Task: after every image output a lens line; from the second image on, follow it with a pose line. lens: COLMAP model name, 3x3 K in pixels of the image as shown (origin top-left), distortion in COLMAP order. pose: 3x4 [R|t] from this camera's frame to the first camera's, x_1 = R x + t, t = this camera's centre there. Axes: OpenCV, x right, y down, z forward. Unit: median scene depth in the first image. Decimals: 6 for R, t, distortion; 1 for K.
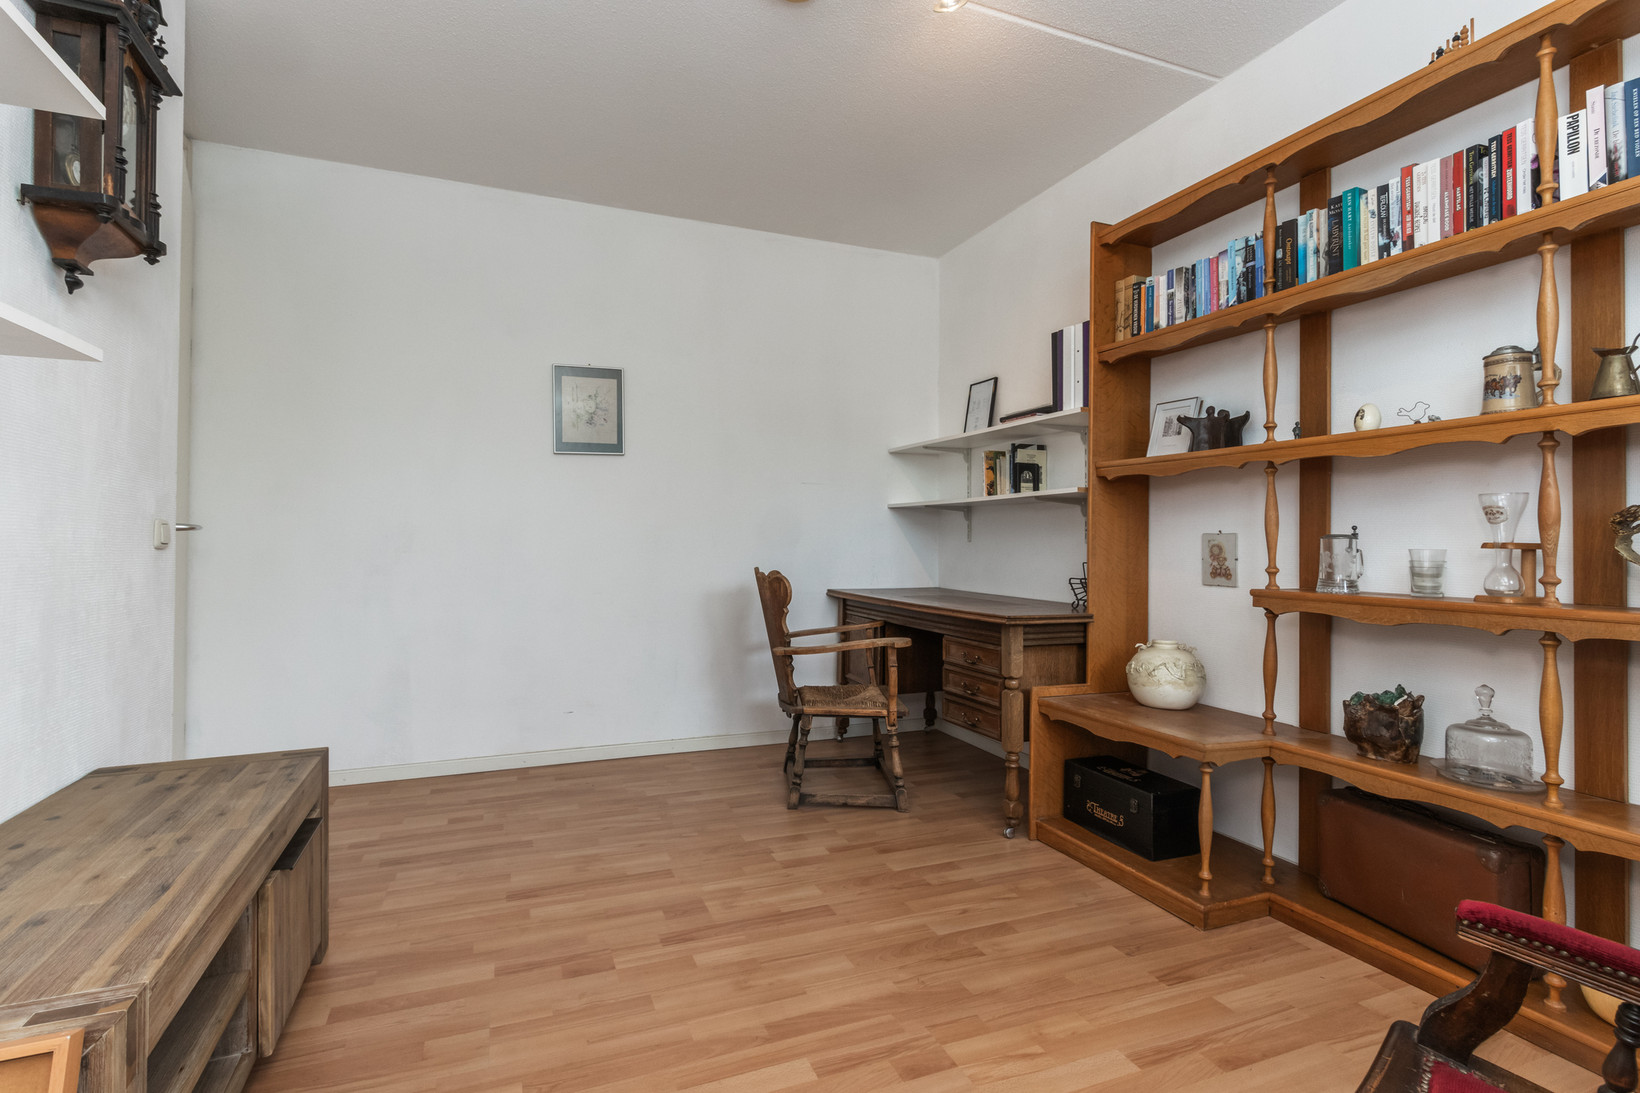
lens RADIAL K [[793.0, 0, 869.9], [0, 793.0, 531.6], [0, 0, 1]] dist [-0.000732, -0.006348]
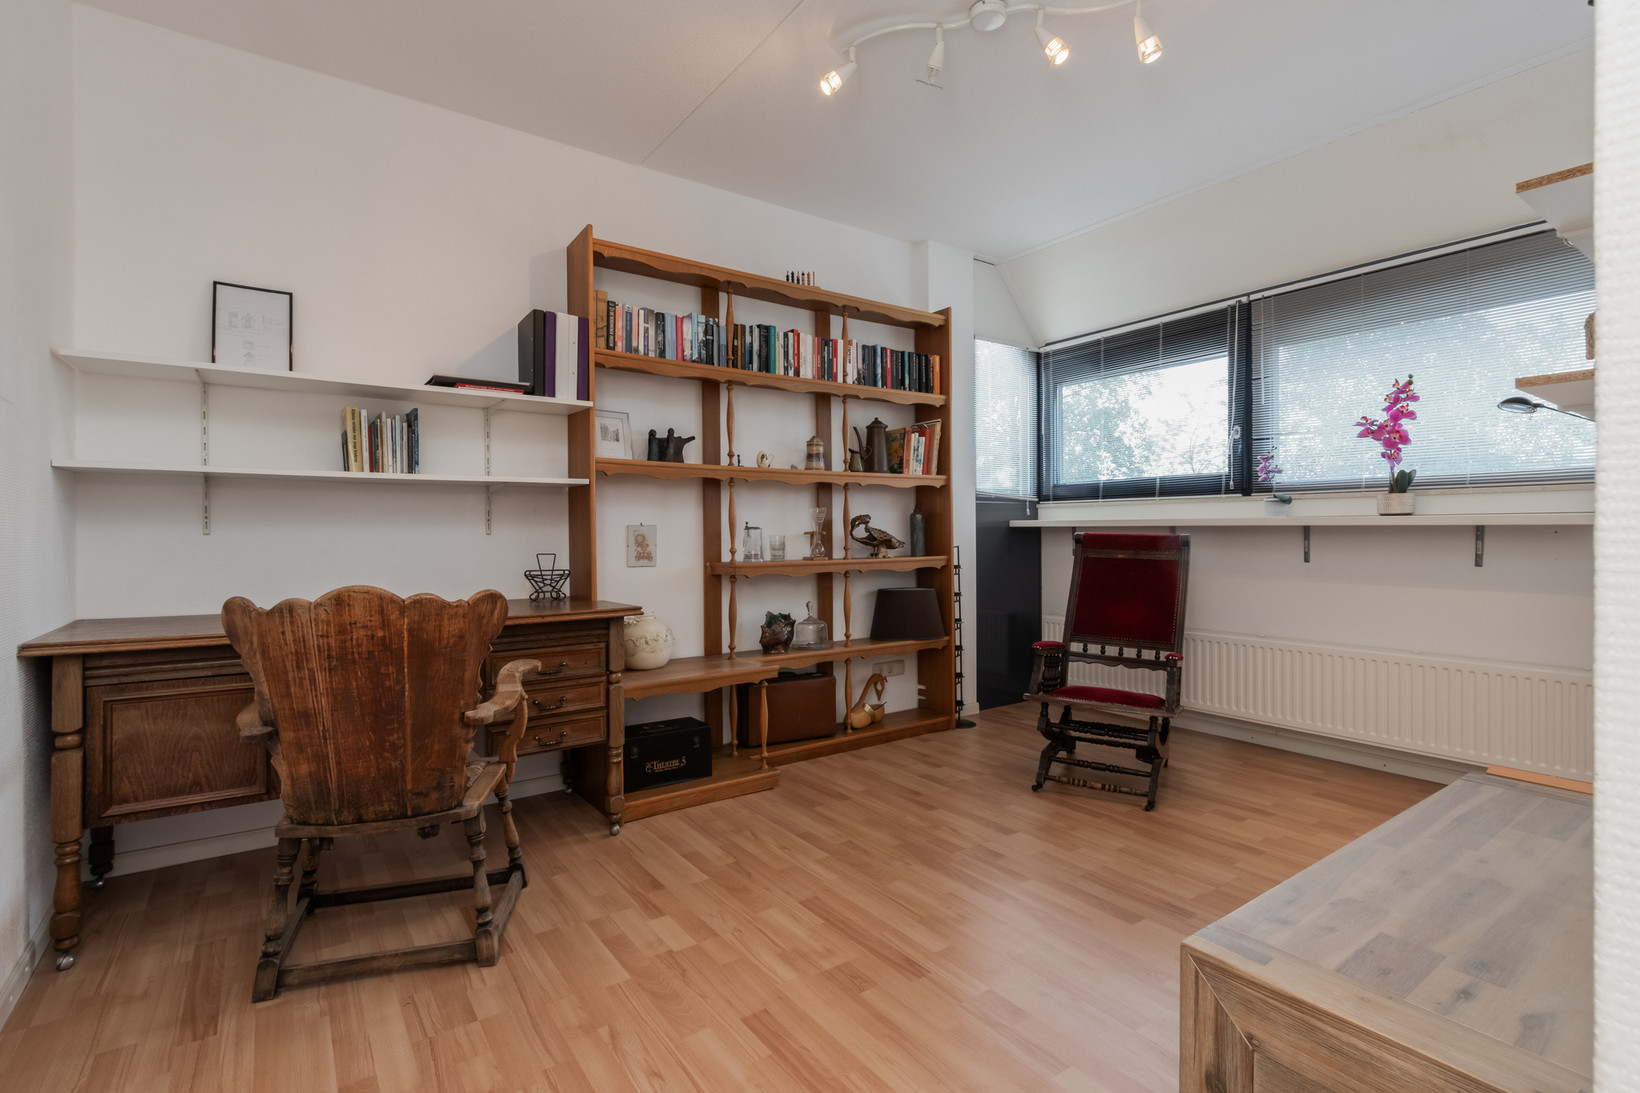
lens RADIAL K [[763.2, 0, 817.5], [0, 763.2, 531.9], [0, 0, 1]] dist [0.016975, -0.000350]
pose [[-0.190477, -0.007062, 0.981666, -0.954750], [-0.010421, 0.999932, 0.005171, 0.004126], [-0.981636, -0.009245, -0.190538, 1.118102]]
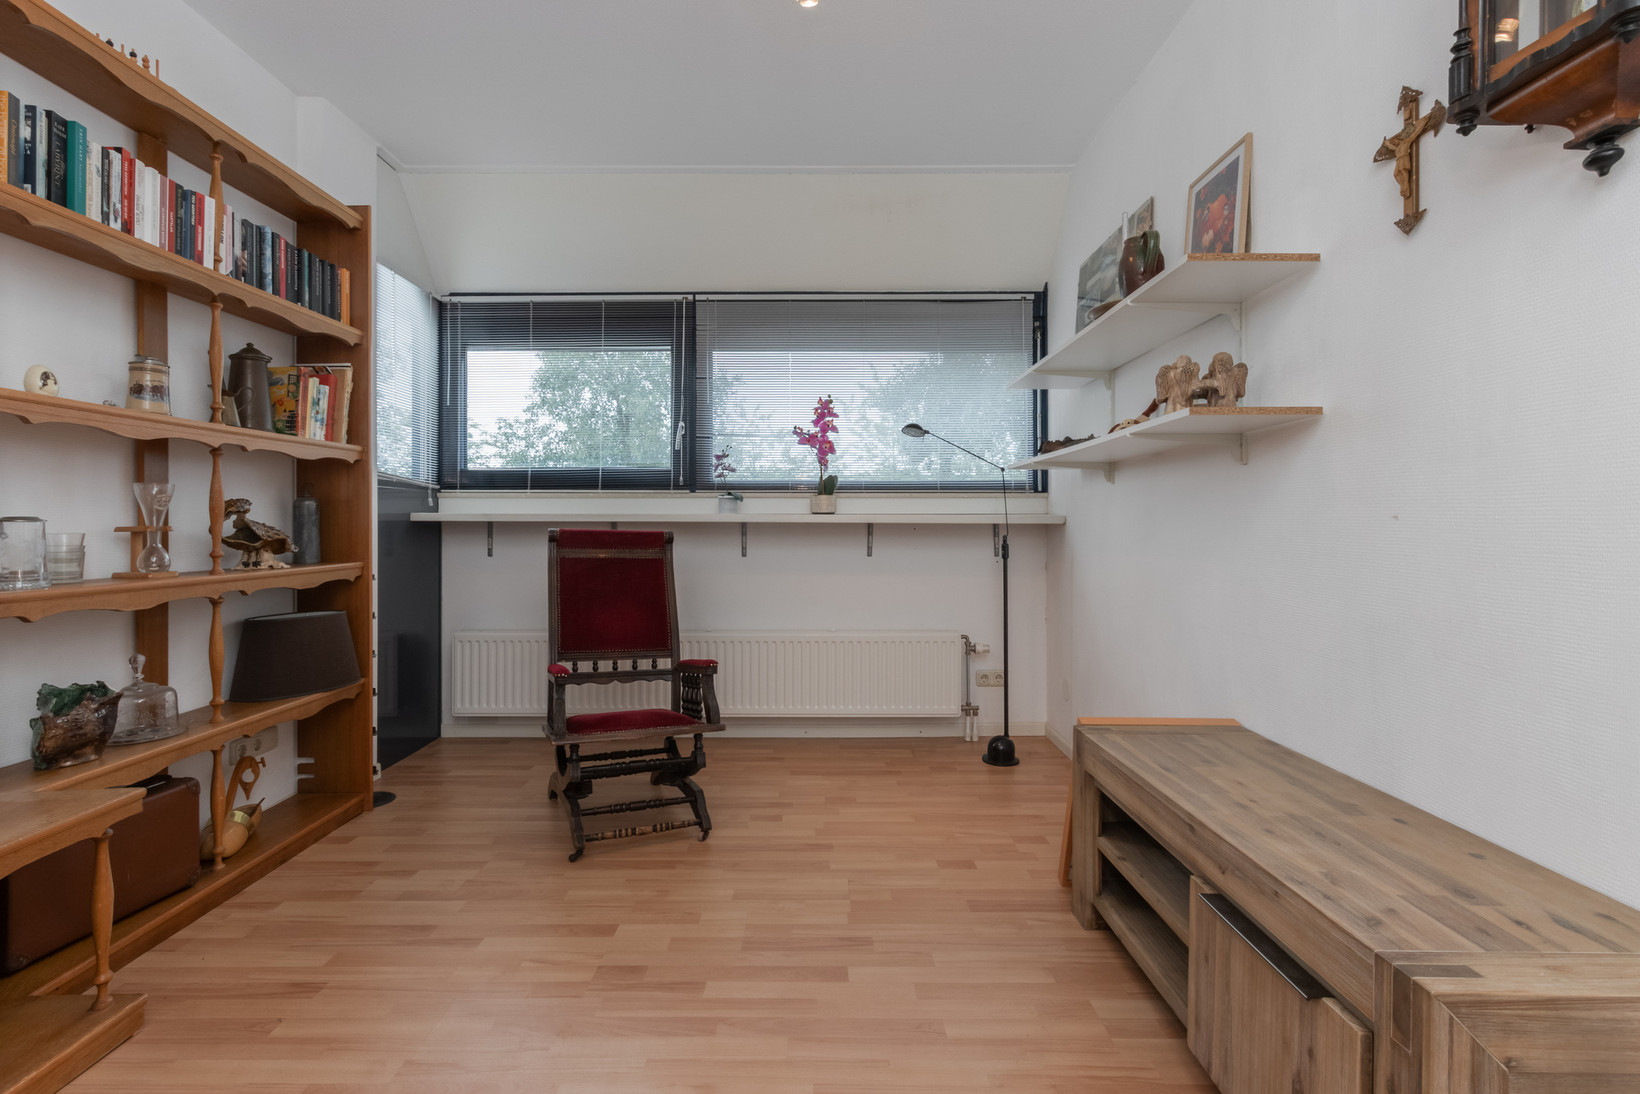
lens RADIAL K [[784.0, 0, 818.9], [0, 784.0, 519.0], [0, 0, 1]] dist [0.015178, -0.005688]
pose [[-0.903710, -0.003791, 0.428129, -0.472278], [-0.012670, 0.999760, -0.017891, 0.010420], [-0.427958, -0.021592, -0.903541, 1.318876]]
